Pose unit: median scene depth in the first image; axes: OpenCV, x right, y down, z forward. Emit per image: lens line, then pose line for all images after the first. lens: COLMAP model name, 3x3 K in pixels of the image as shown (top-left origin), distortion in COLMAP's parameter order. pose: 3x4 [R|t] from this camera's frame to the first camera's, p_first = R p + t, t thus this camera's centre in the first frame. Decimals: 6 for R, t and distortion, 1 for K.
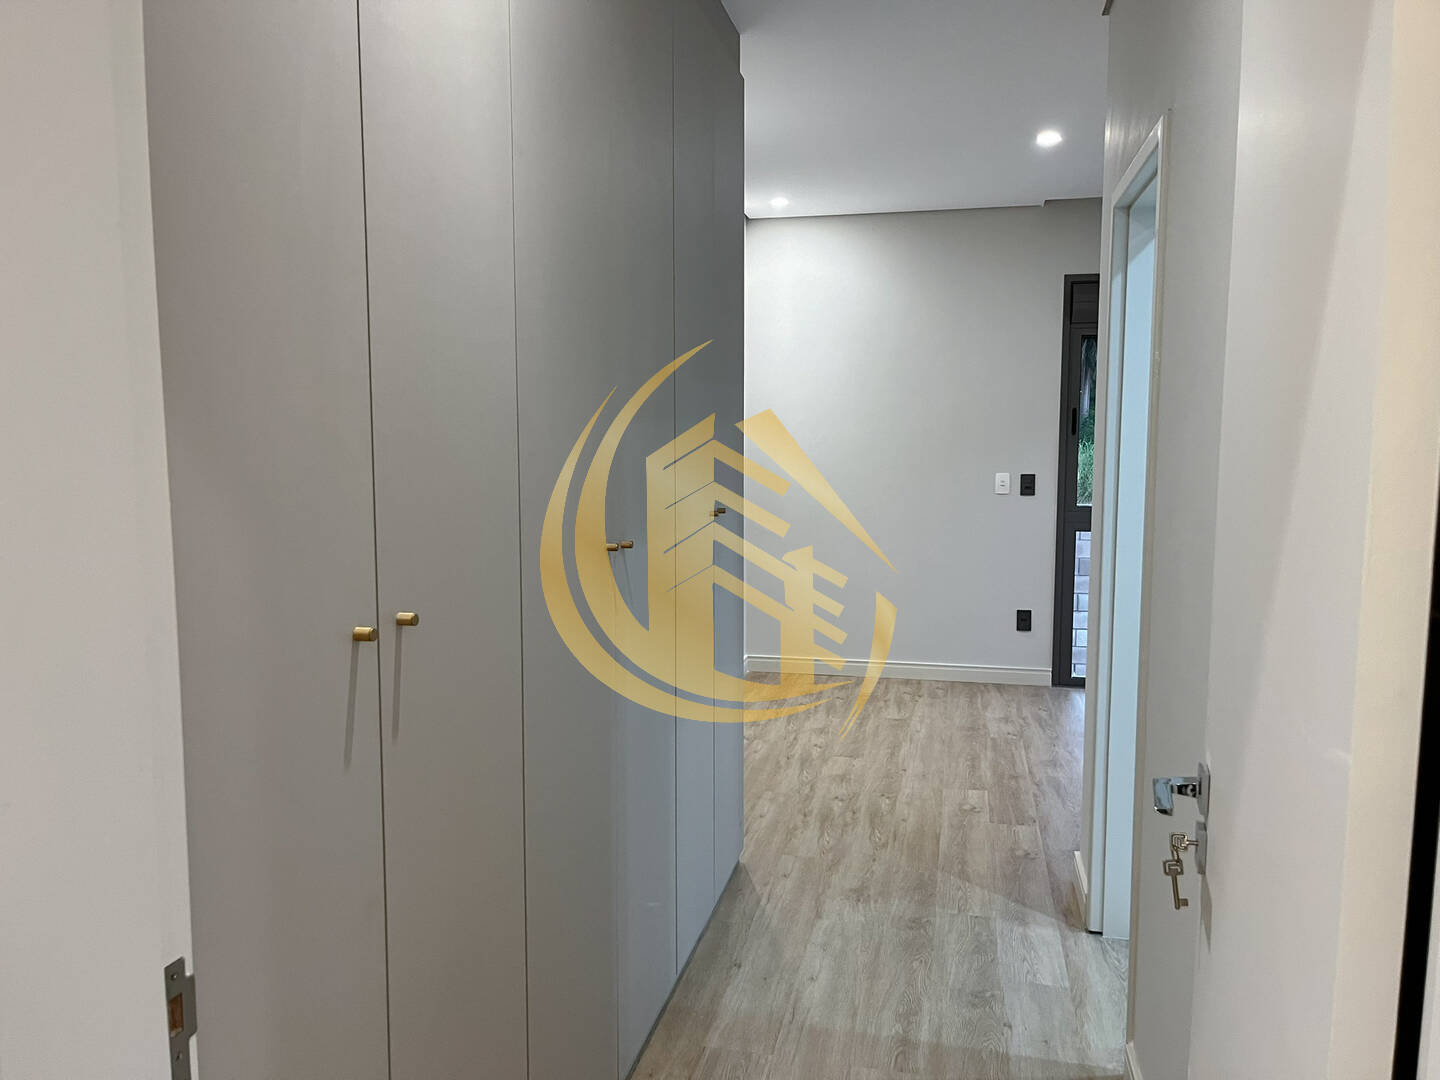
lens RADIAL K [[1086.4, 0, 718.3], [0, 1086.4, 536.9], [0, 0, 1]] dist [0.061880, -0.088333]
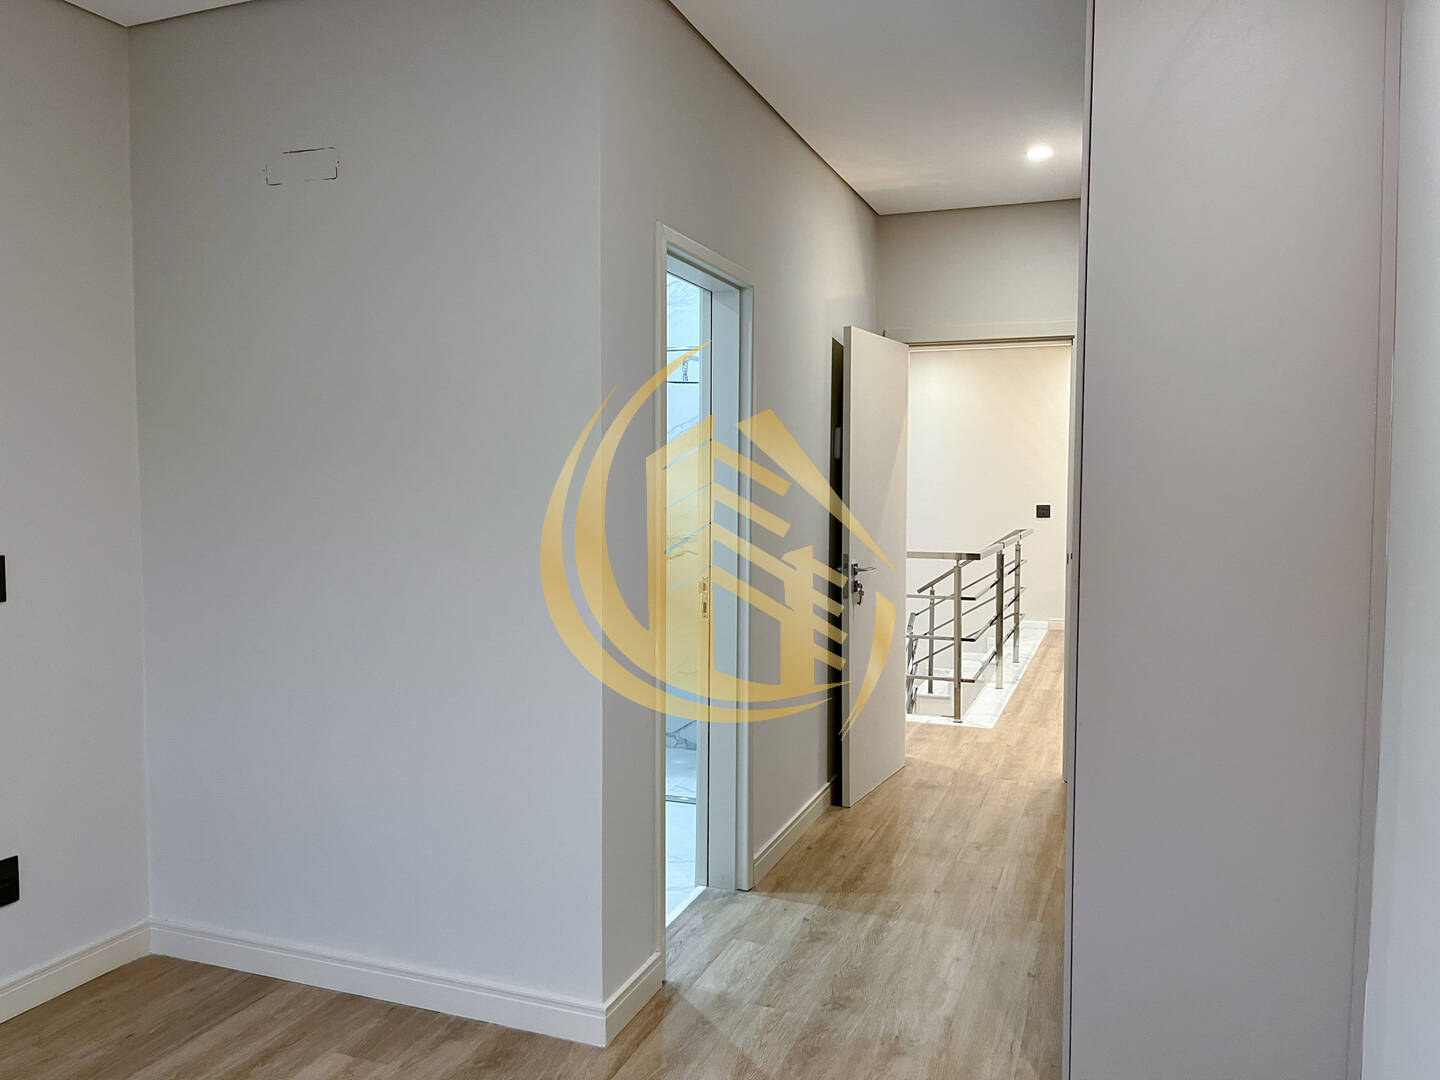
lens RADIAL K [[1086.4, 0, 718.3], [0, 1086.4, 536.9], [0, 0, 1]] dist [0.061880, -0.088333]
pose [[-0.989813, -0.009252, 0.142073, 0.162632], [0.011509, 0.989421, 0.144614, -0.170360], [-0.141908, 0.144776, -0.979235, 1.941543]]
